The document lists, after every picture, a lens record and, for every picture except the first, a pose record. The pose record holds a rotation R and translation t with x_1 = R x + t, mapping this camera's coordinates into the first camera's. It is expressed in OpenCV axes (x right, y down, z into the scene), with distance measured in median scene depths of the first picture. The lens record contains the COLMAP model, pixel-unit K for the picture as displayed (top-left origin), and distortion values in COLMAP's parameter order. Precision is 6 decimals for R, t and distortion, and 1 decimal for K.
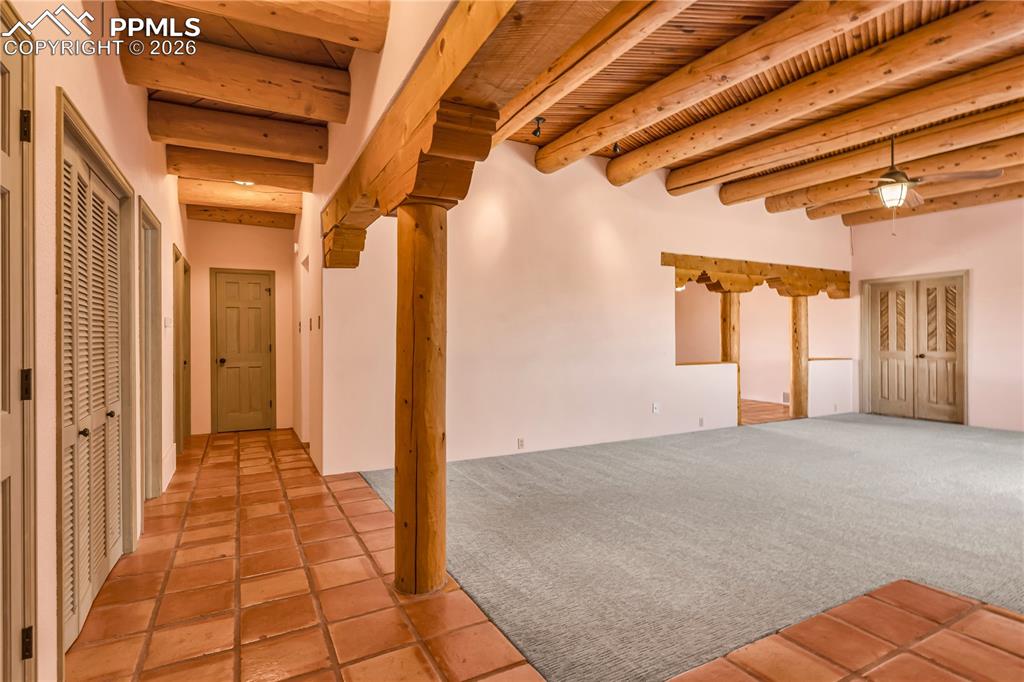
lens RADIAL K [[513.7, 0, 504.7], [0, 513.7, 338.3], [0, 0, 1]] dist [0.004858, 0.000614]
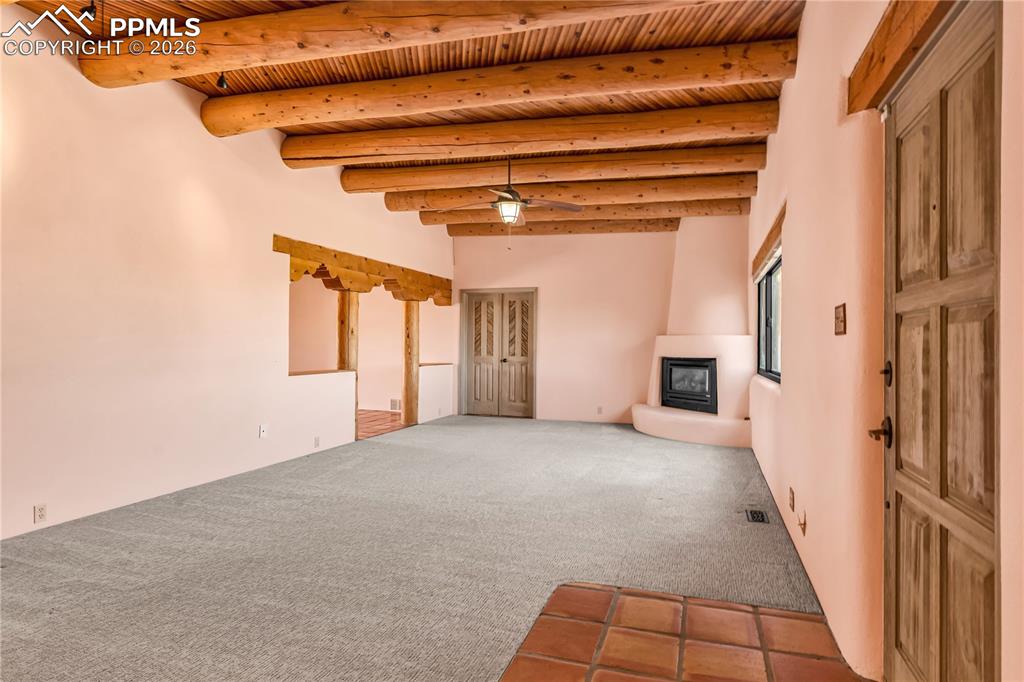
lens RADIAL K [[563.3, 0, 529.2], [0, 563.3, 338.5], [0, 0, 1]] dist [0.000439, 0.002007]
pose [[0.709865, 0.016357, 0.704148, -0.028868], [-0.013929, 0.999861, -0.009185, -0.004055], [-0.704200, -0.003287, 0.709994, 0.112153]]
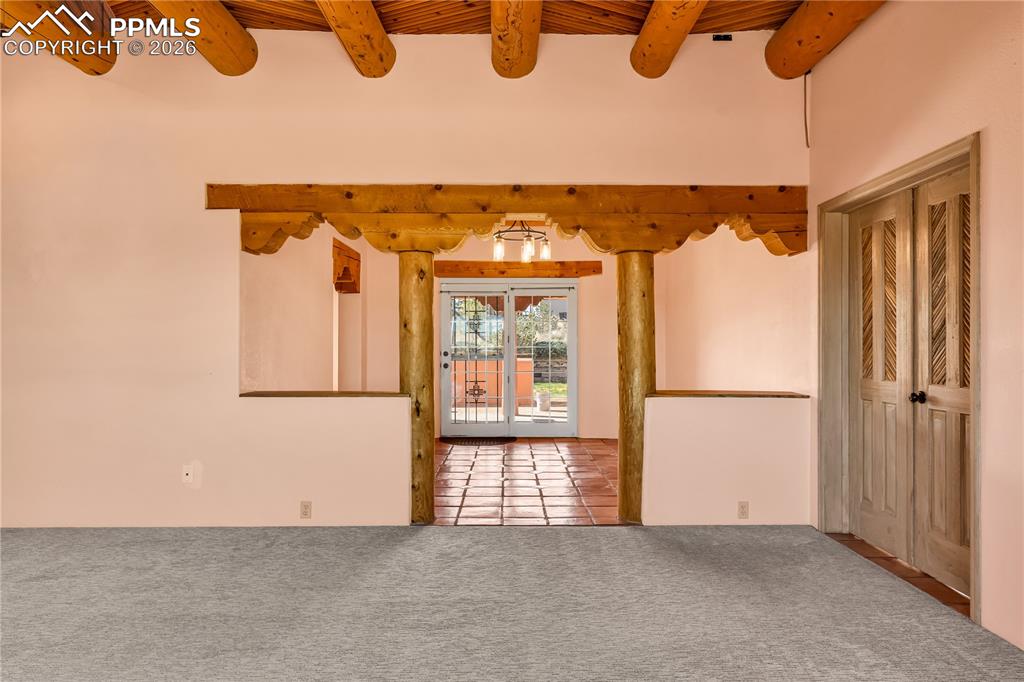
lens RADIAL K [[604.1, 0, 514.7], [0, 604.1, 339.7], [0, 0, 1]] dist [0.004628, 0.000764]
pose [[0.897101, 0.001752, -0.441822, 0.963070], [0.002883, 0.999948, 0.009819, -0.013627], [0.441816, -0.010083, 0.897049, 0.641530]]
